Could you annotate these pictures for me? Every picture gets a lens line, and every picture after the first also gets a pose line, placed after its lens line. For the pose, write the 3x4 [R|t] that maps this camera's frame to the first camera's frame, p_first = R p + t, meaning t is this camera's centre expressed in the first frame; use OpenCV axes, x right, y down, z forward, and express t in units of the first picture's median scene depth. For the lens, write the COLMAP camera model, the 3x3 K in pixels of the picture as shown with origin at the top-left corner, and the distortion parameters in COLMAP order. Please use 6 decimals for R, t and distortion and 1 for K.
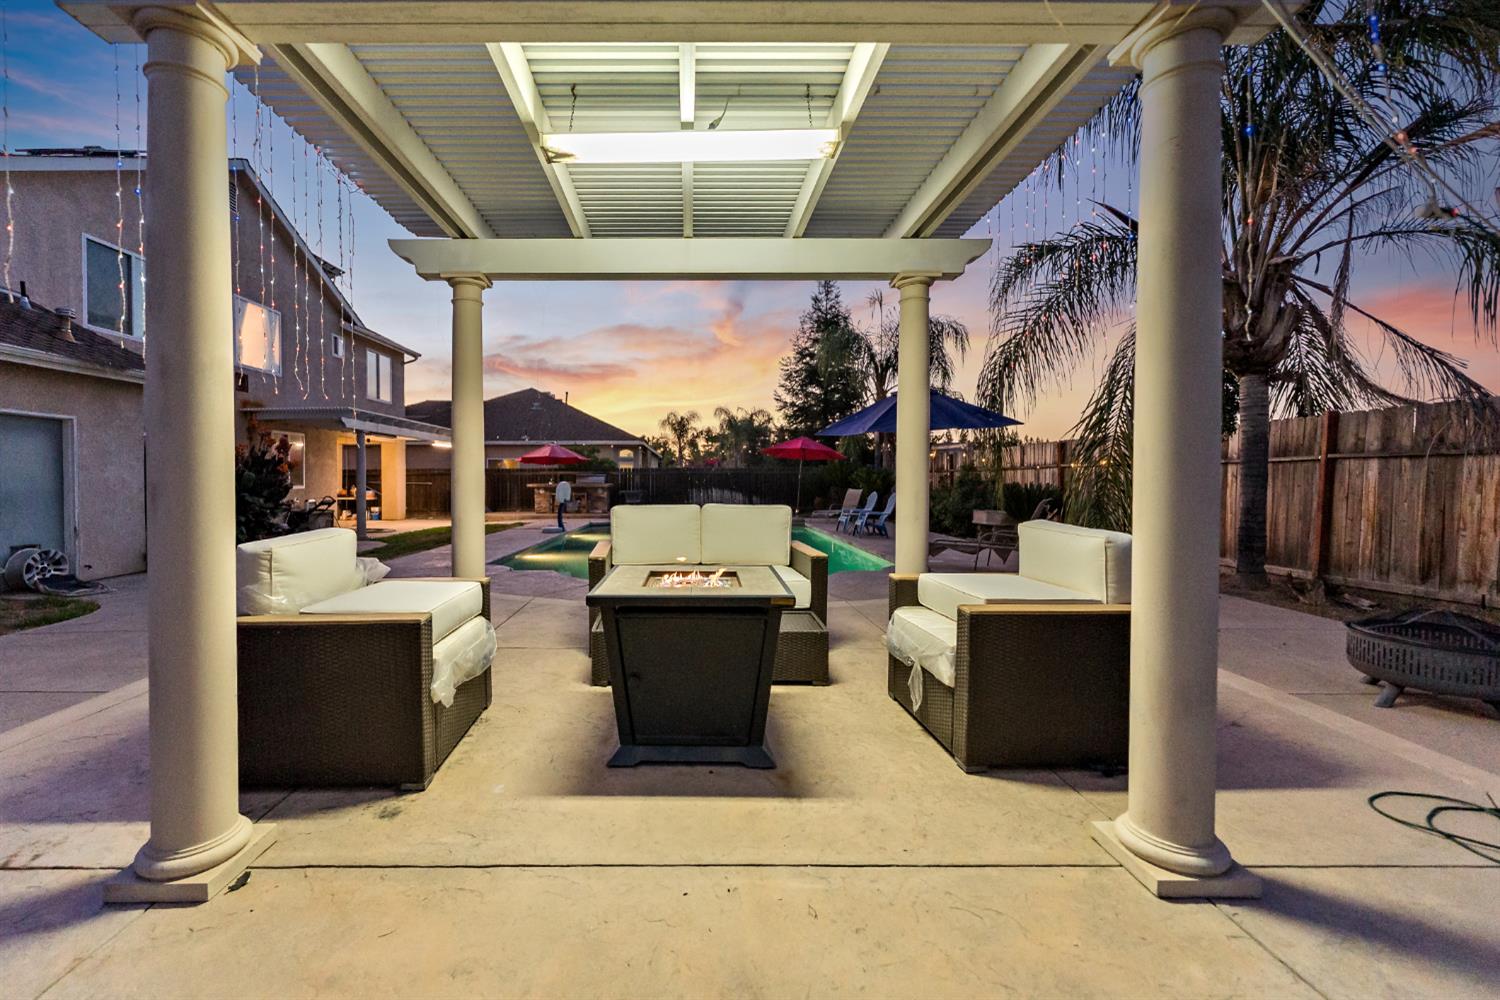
lens RADIAL K [[634.4, 0, 690.4], [0, 634.4, 478.8], [0, 0, 1]] dist [0.000964, 0.000090]
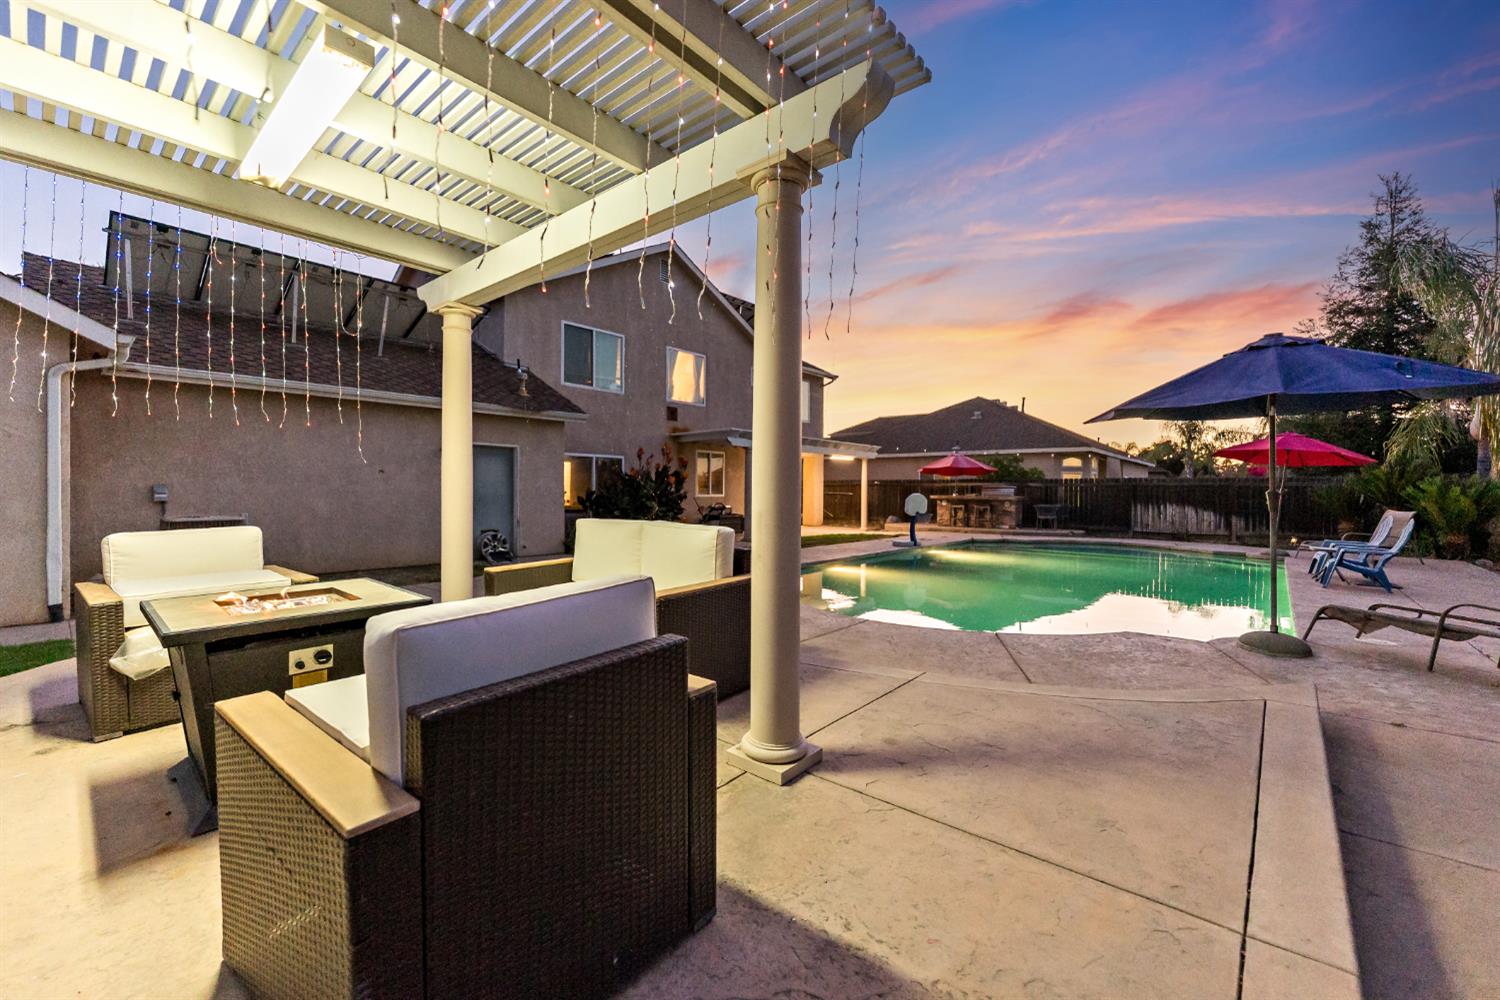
lens RADIAL K [[607.7, 0, 745.0], [0, 607.7, 490.7], [0, 0, 1]] dist [0.000657, -0.000192]
pose [[0.760637, 0.008249, -0.649125, 0.142343], [-0.007662, 0.999964, 0.003729, -0.000533], [0.649132, 0.002137, 0.760673, 0.102691]]
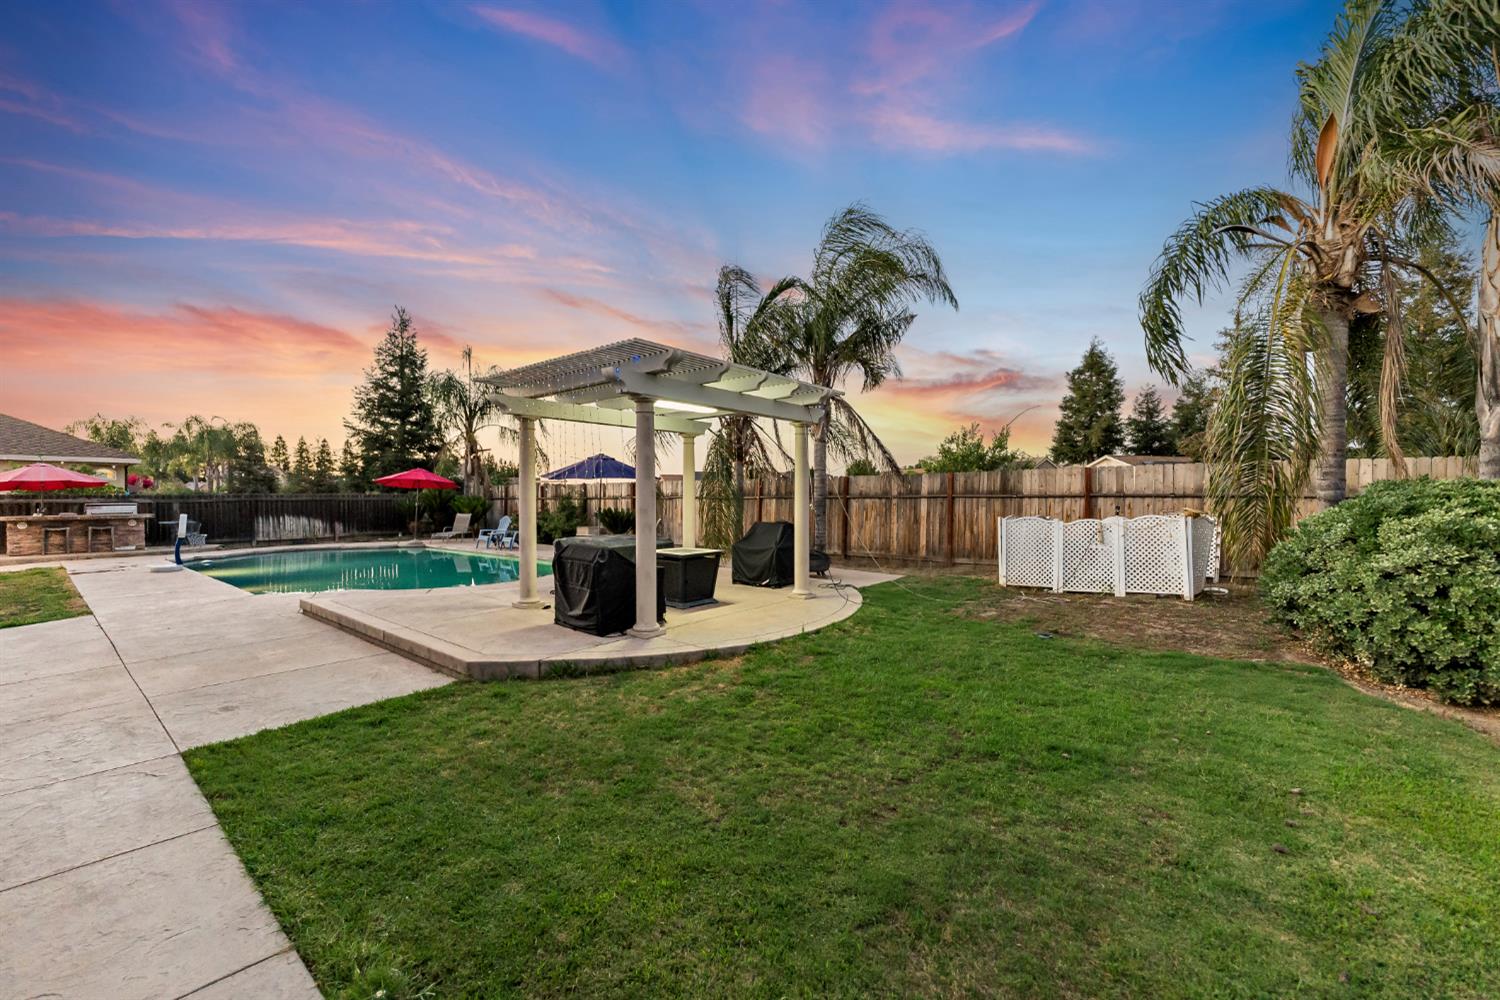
lens RADIAL K [[598.8, 0, 750.0], [0, 598.8, 500.0], [0, 0, 1]] dist [0.001209, 0.000228]
pose [[0.640818, -0.007295, 0.767659, -0.237507], [0.004116, 0.999973, 0.006068, -0.012934], [-0.767682, -0.000729, 0.640830, -0.128487]]
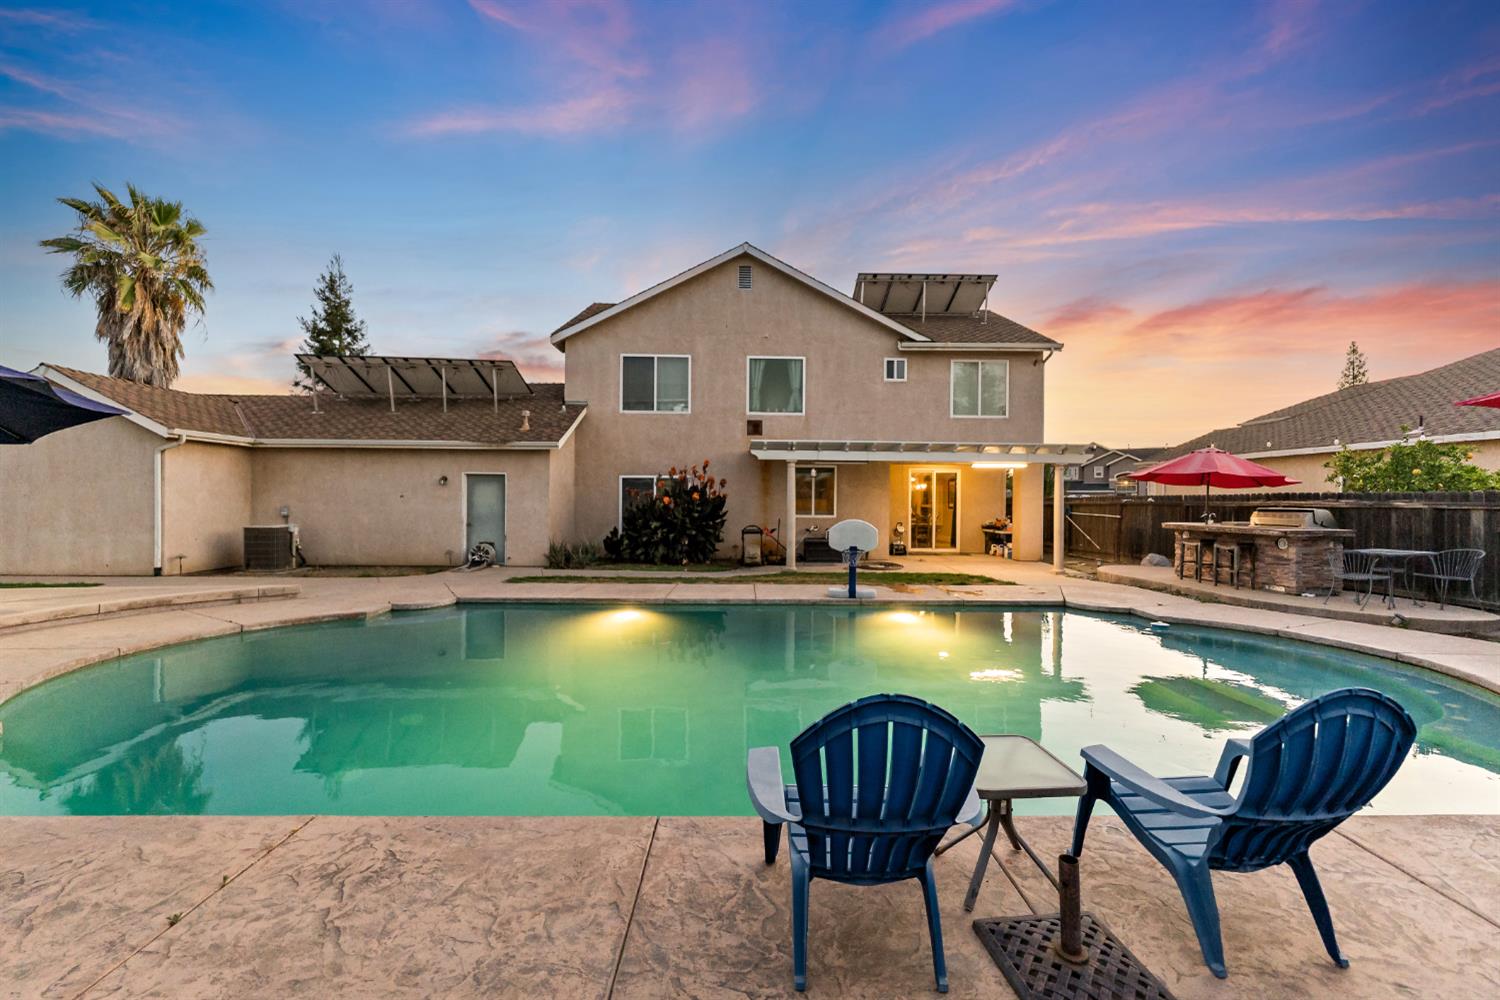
lens RADIAL K [[598.8, 0, 750.0], [0, 598.8, 500.0], [0, 0, 1]] dist [0.001209, 0.000228]
pose [[0.025744, -0.004257, -0.999660, 0.280011], [-0.007854, 0.999959, -0.004460, -0.007677], [0.999638, 0.007966, 0.025709, 0.645307]]
